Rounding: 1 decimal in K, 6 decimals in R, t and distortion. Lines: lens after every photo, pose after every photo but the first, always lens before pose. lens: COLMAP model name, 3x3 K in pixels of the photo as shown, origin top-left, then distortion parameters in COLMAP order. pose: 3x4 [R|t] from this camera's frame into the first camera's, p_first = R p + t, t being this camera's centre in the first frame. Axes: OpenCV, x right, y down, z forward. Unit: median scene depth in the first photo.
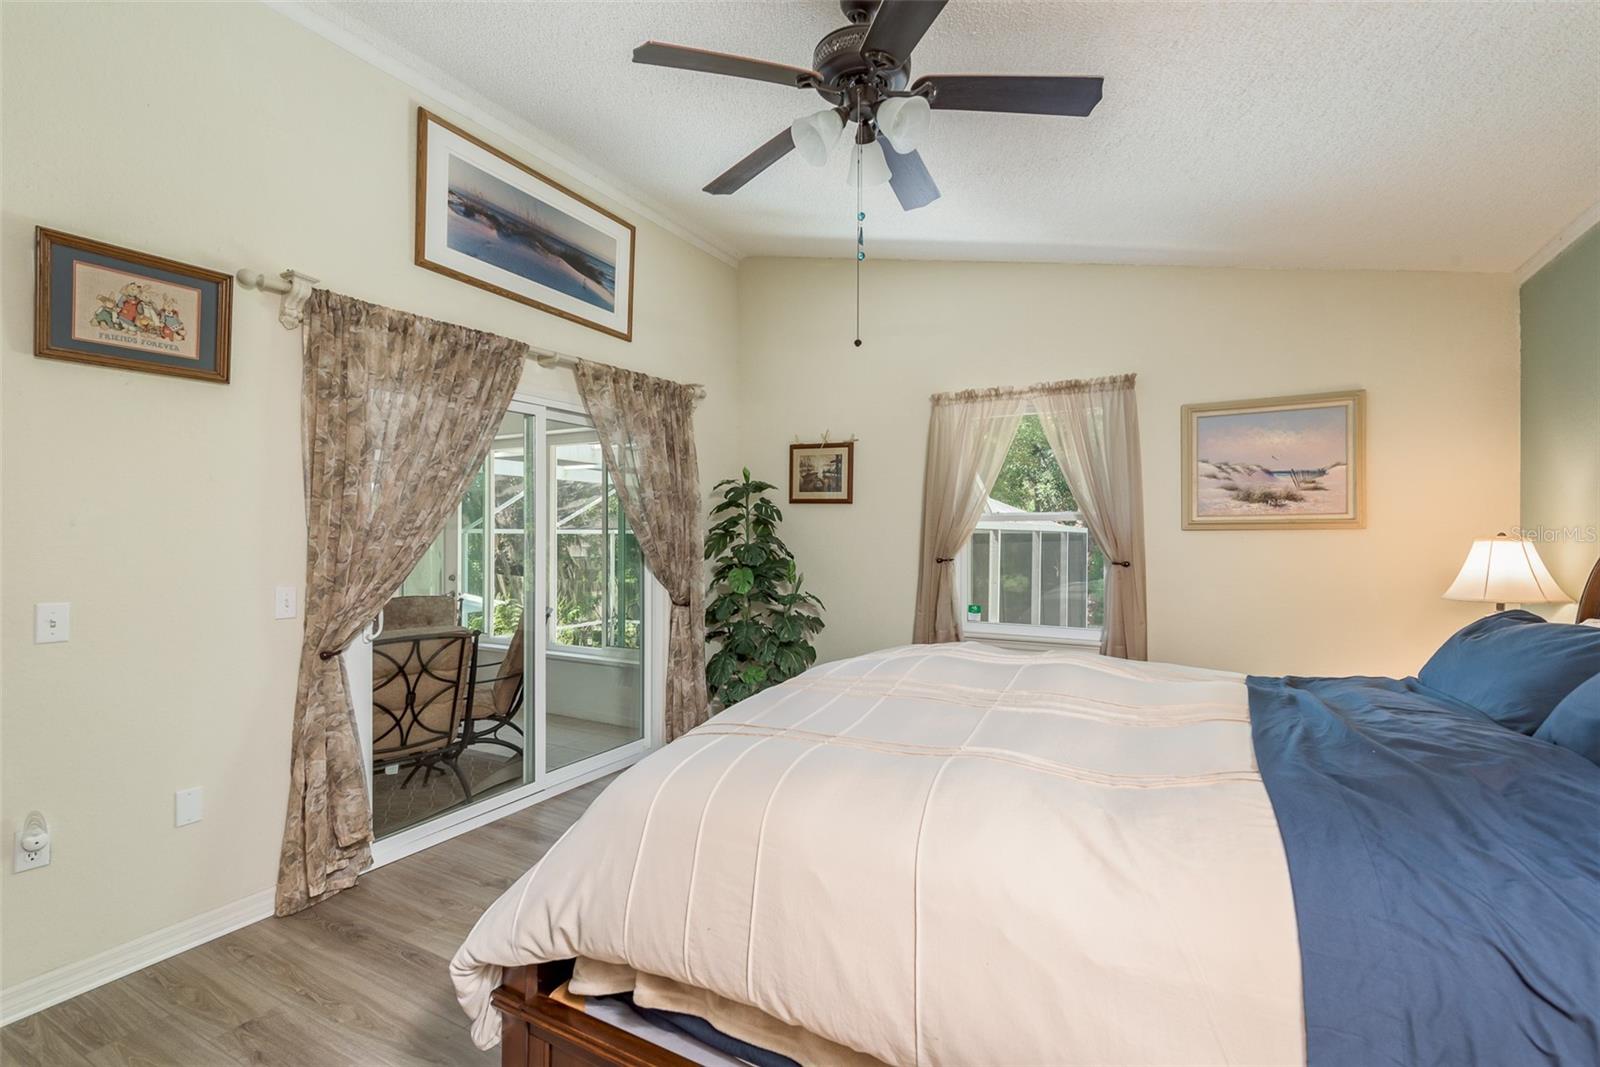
lens RADIAL K [[717.4, 0, 796.5], [0, 717.4, 533.9], [0, 0, 1]] dist [0.003429, 0.000063]
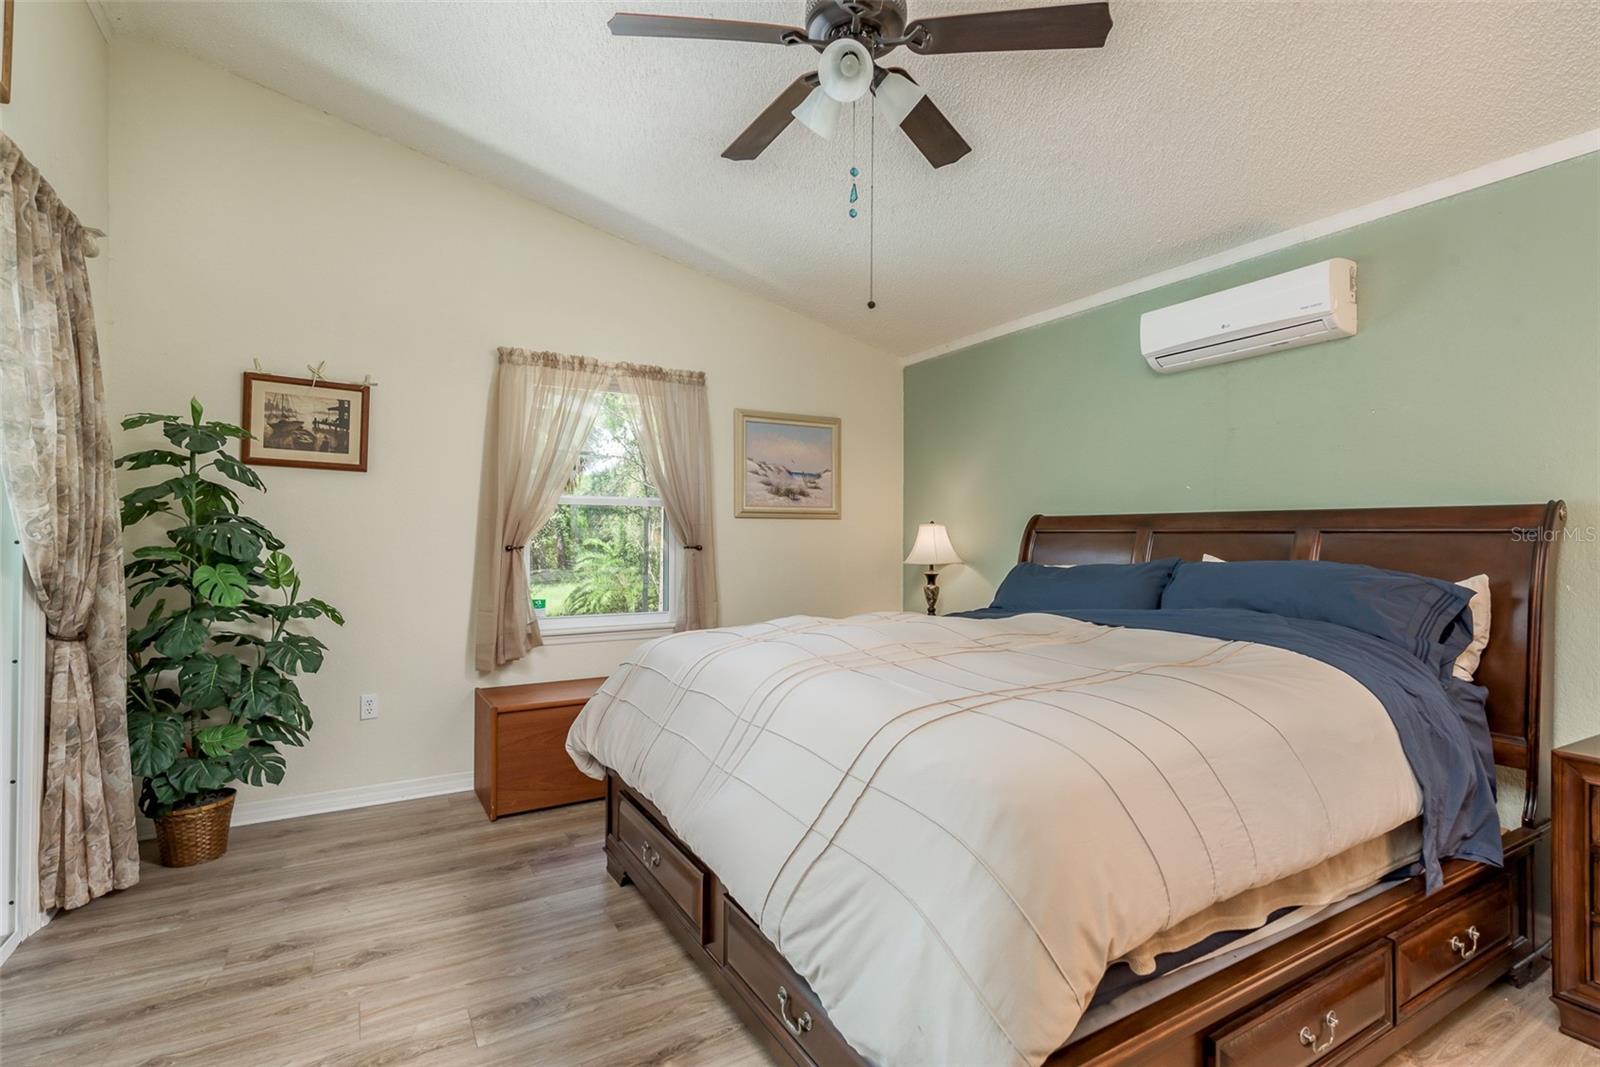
lens RADIAL K [[756.0, 0, 796.4], [0, 756.0, 540.5], [0, 0, 1]] dist [0.001697, 0.000119]
pose [[0.486346, -0.000987, 0.873766, -0.429685], [-0.004868, 0.999981, 0.003840, 0.024429], [-0.873753, -0.006121, 0.486331, 0.295792]]
